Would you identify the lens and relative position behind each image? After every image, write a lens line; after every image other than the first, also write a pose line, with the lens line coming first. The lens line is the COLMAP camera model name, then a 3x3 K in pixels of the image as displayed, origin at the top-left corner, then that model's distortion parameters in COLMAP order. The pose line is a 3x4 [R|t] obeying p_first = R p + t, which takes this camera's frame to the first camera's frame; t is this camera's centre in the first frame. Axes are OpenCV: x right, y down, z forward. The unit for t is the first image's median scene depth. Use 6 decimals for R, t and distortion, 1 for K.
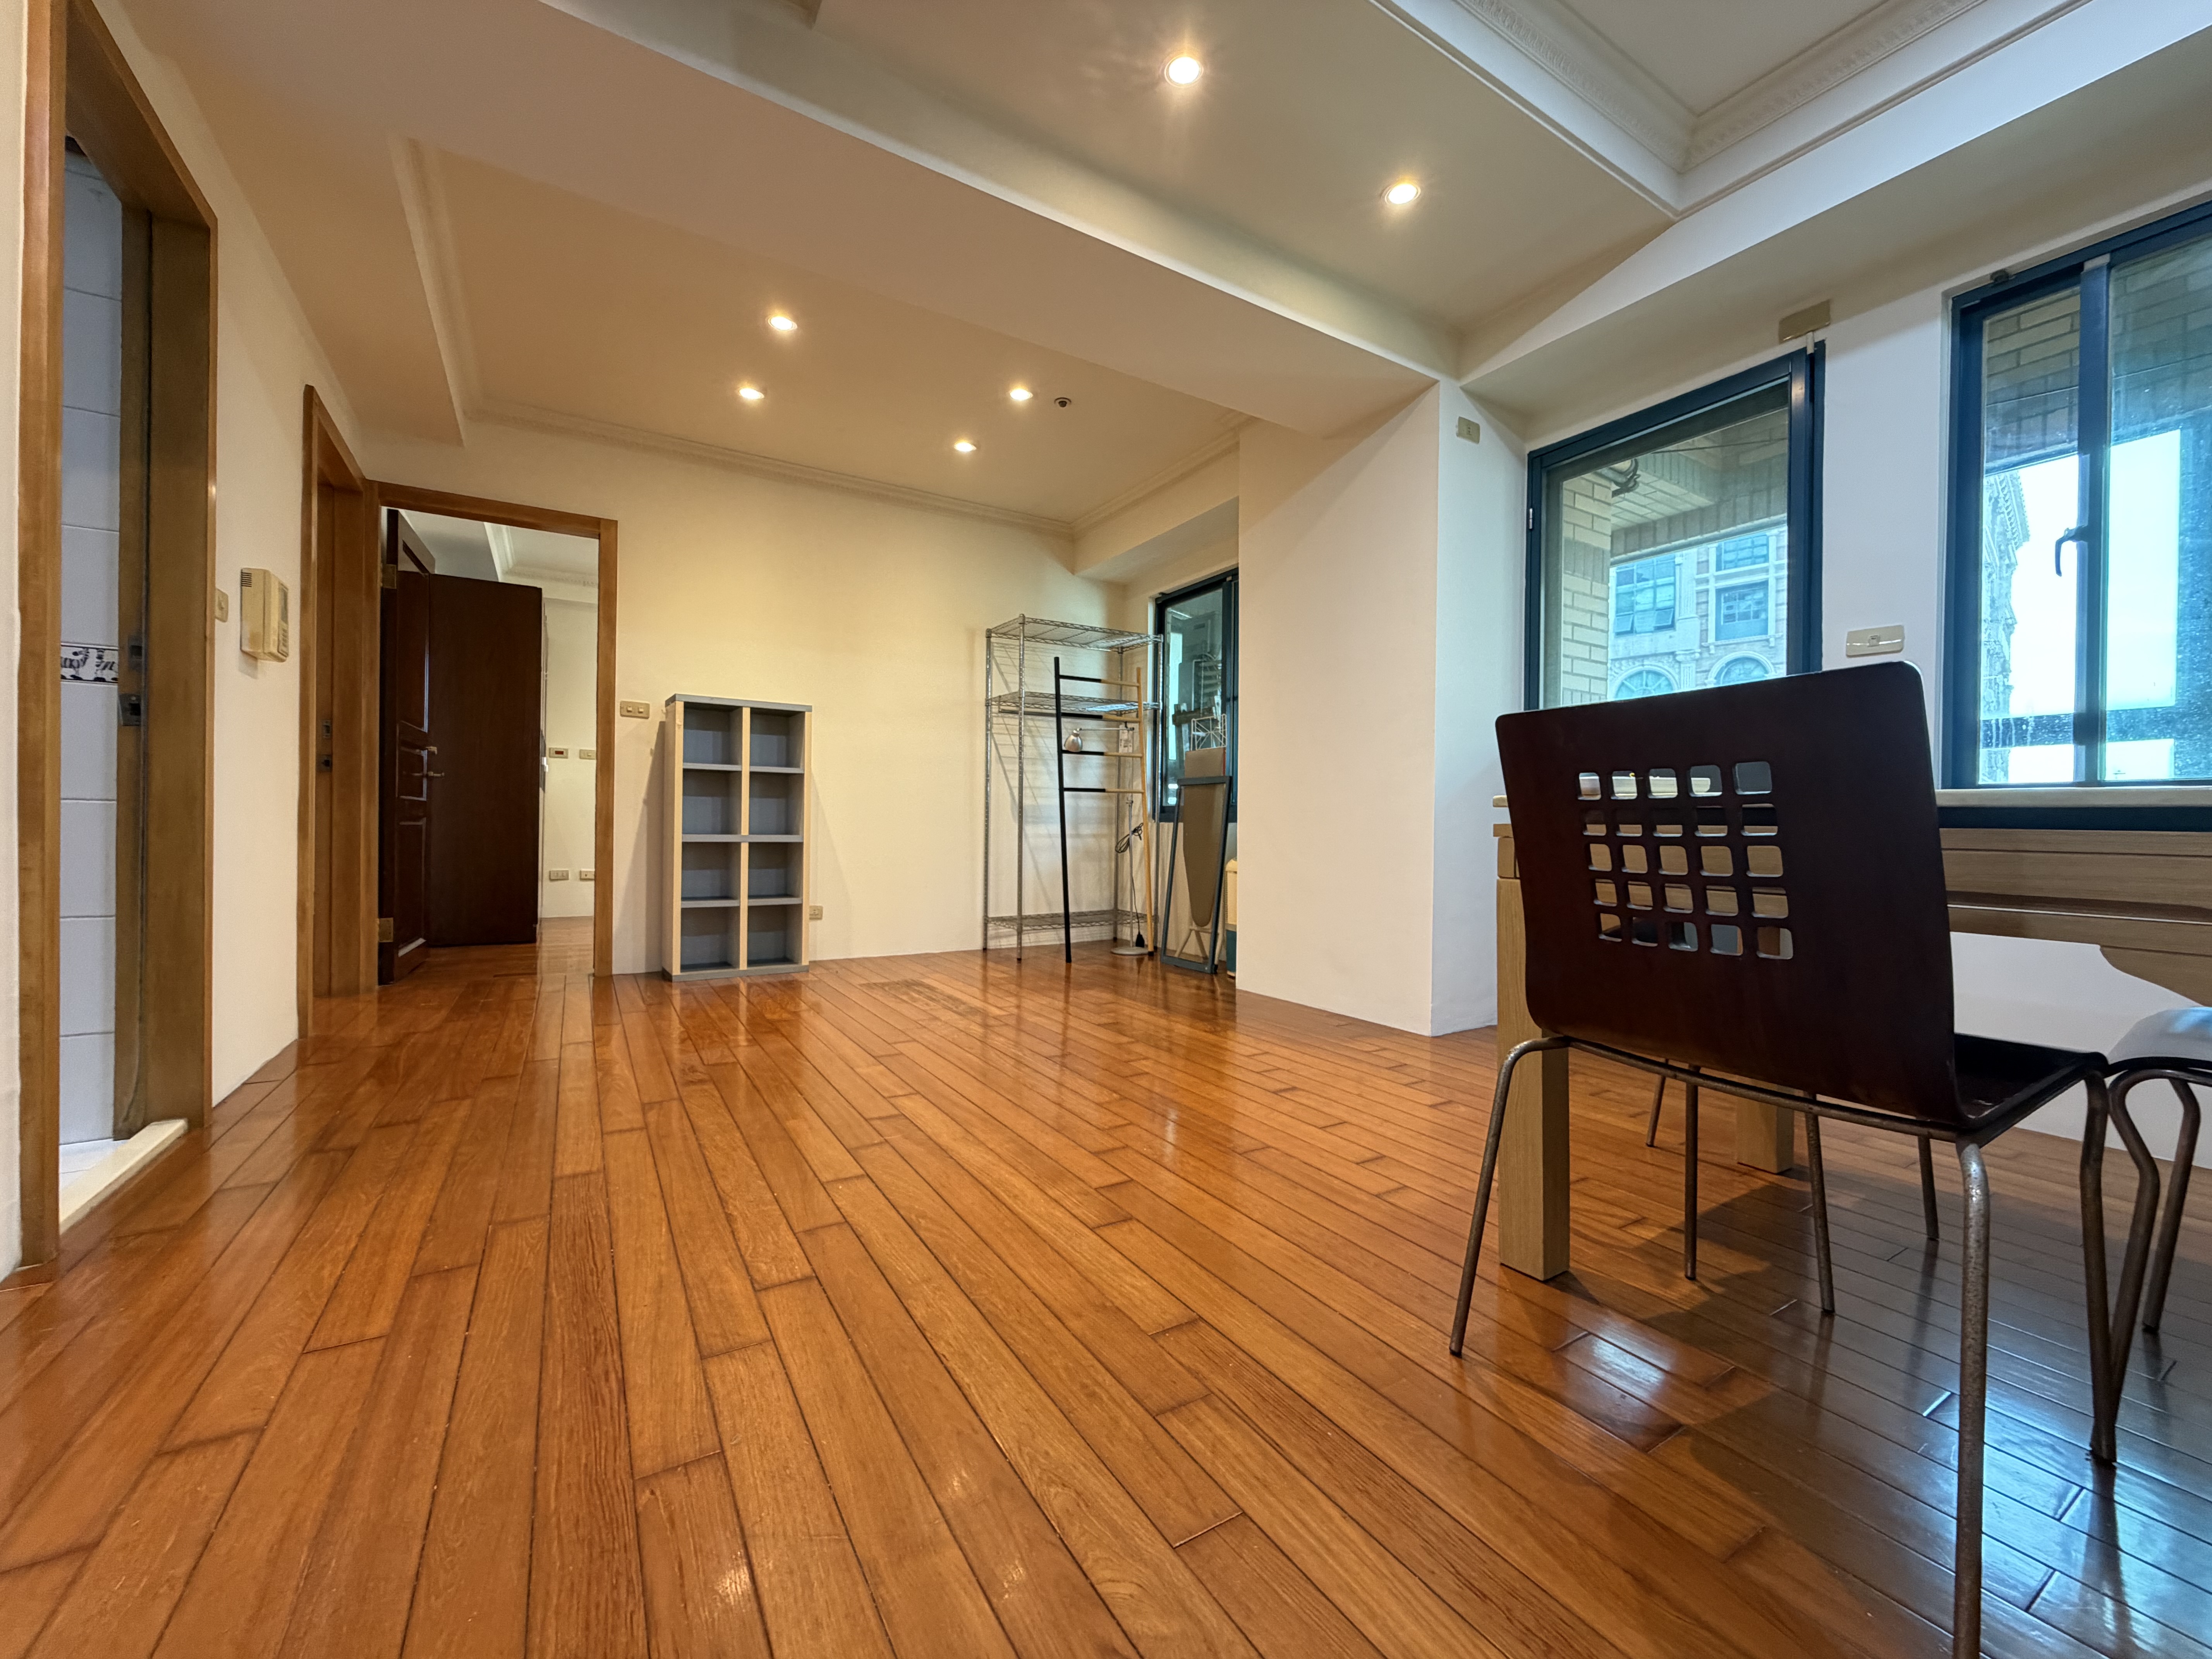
lens RADIAL K [[885.8, 0, 1109.8], [0, 885.8, 828.3], [0, 0, 1]] dist [0.018425, -0.000006]
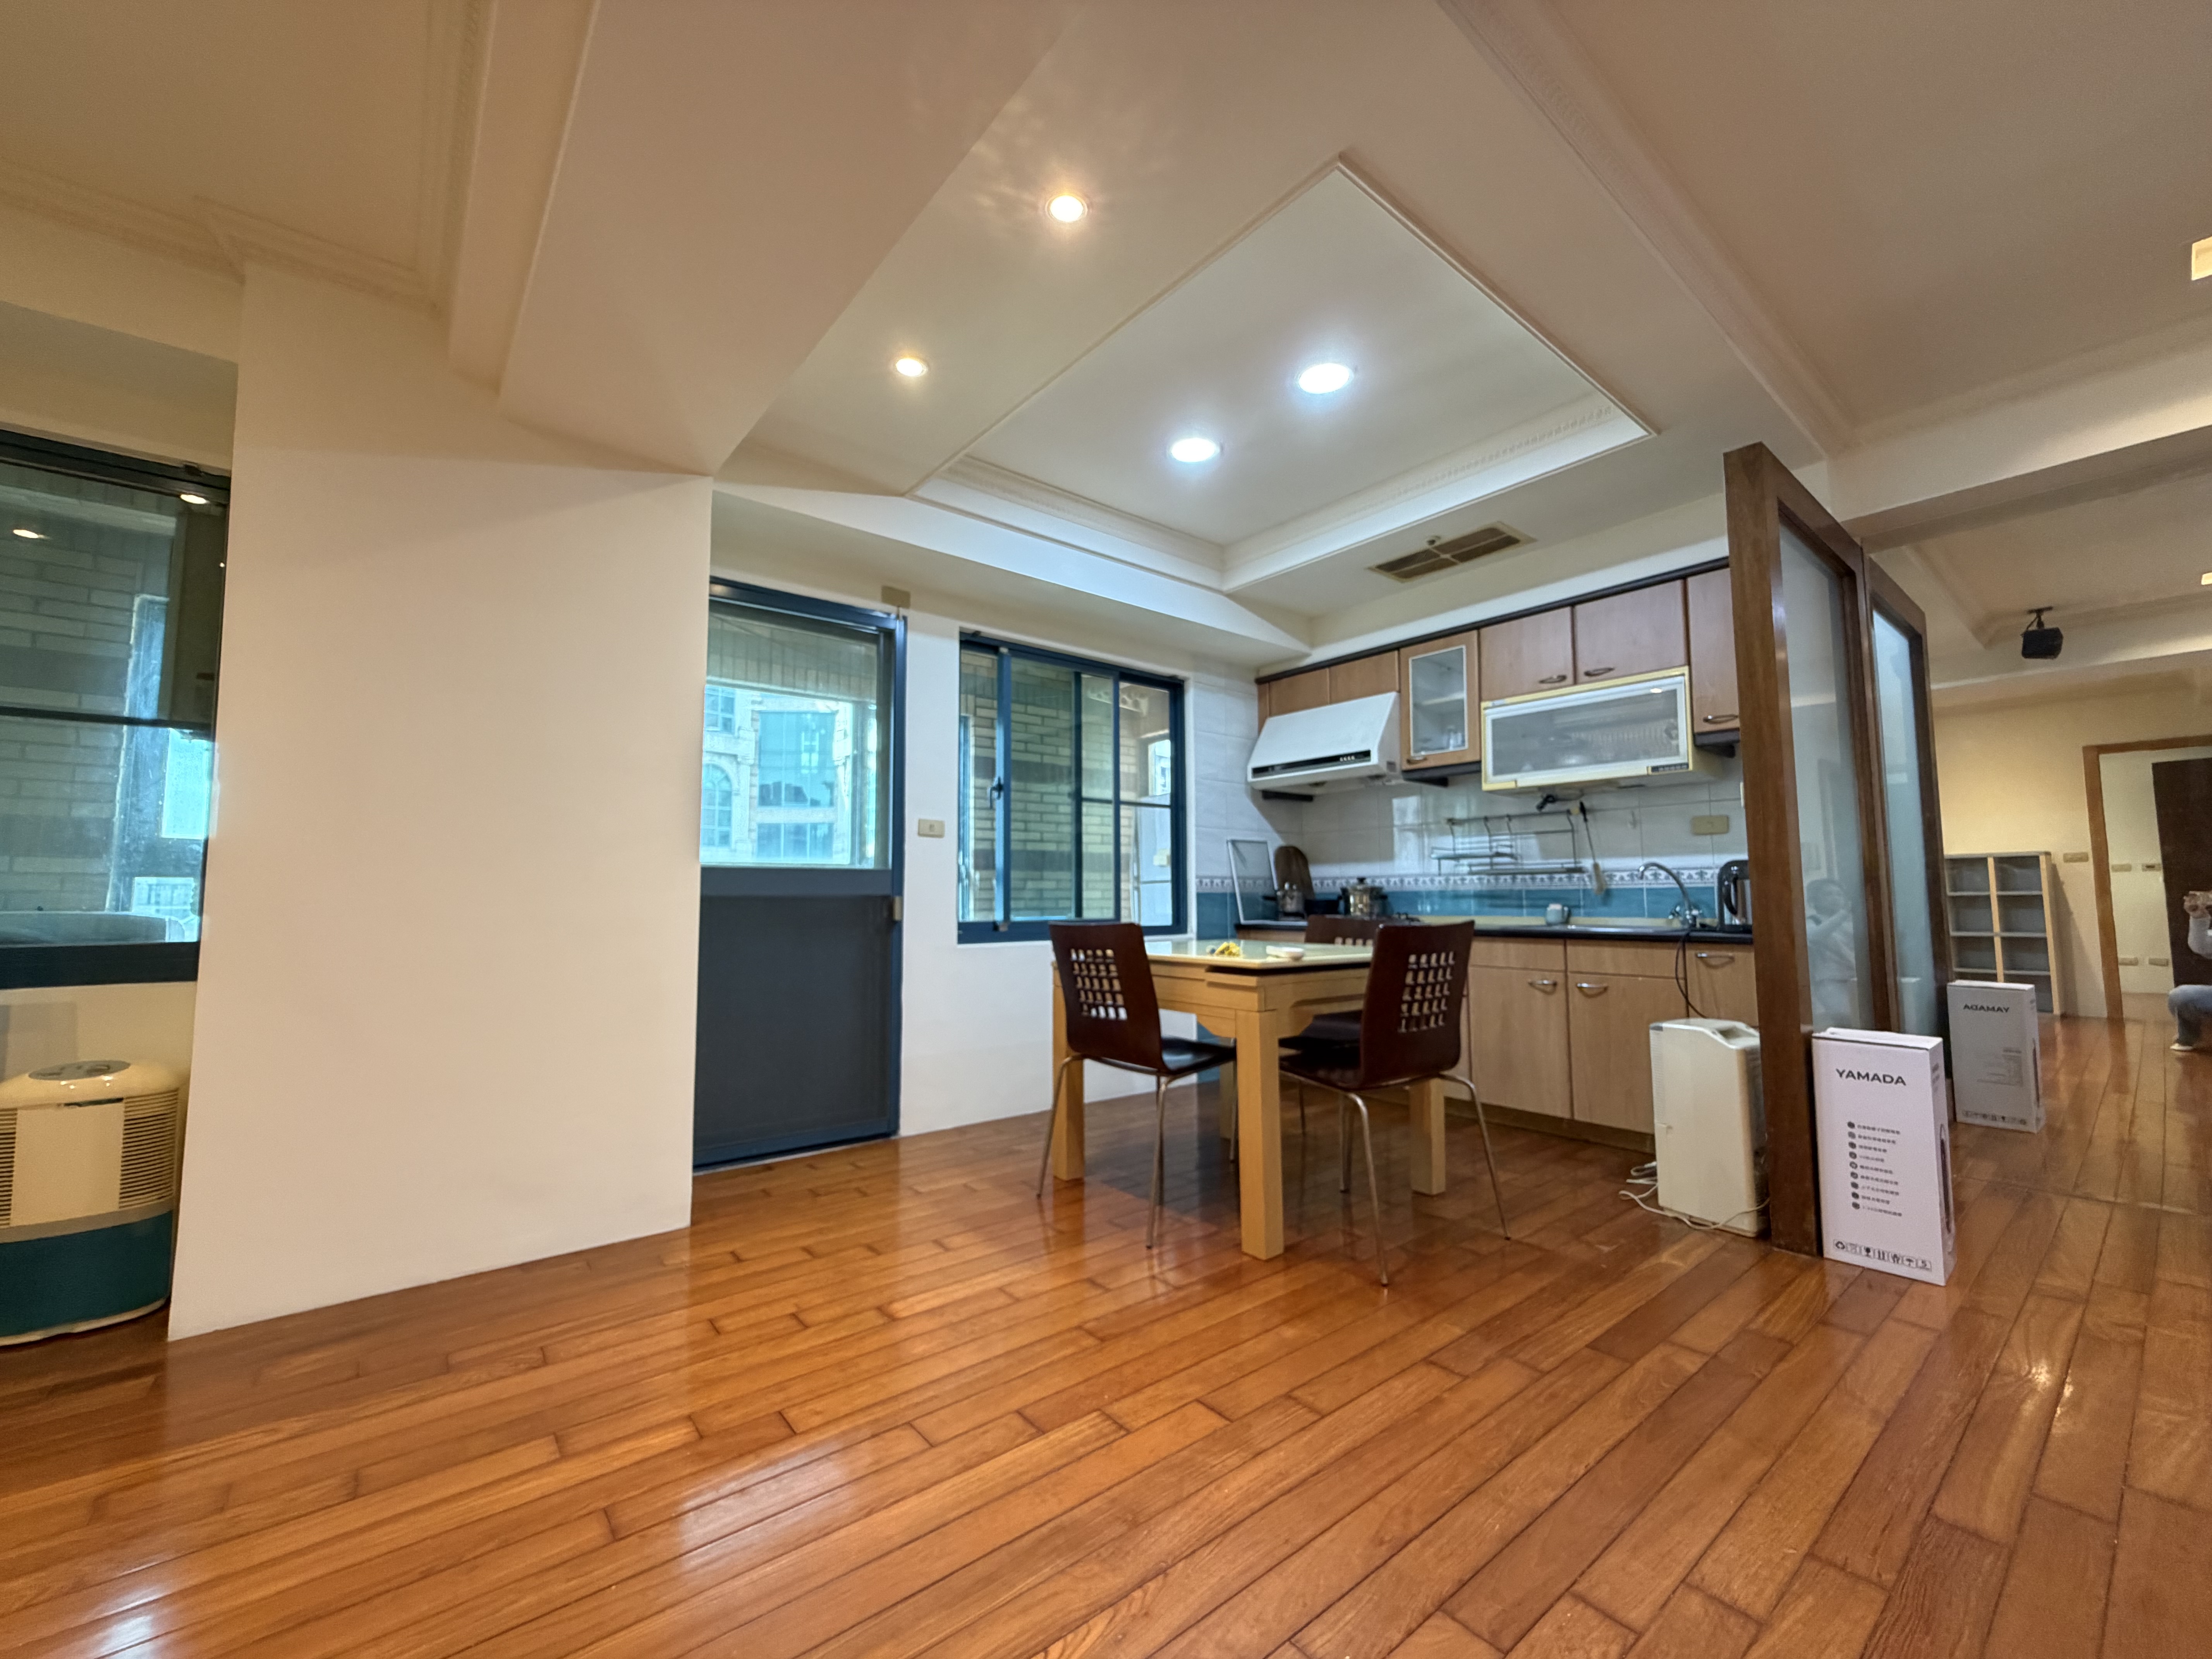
lens RADIAL K [[885.8, 0, 1109.8], [0, 885.8, 828.3], [0, 0, 1]] dist [0.018425, -0.000006]
pose [[-0.131172, 0.068010, 0.989024, -0.871932], [0.004439, 0.997674, -0.068016, -0.128795], [-0.991350, -0.004532, -0.131169, 1.146547]]
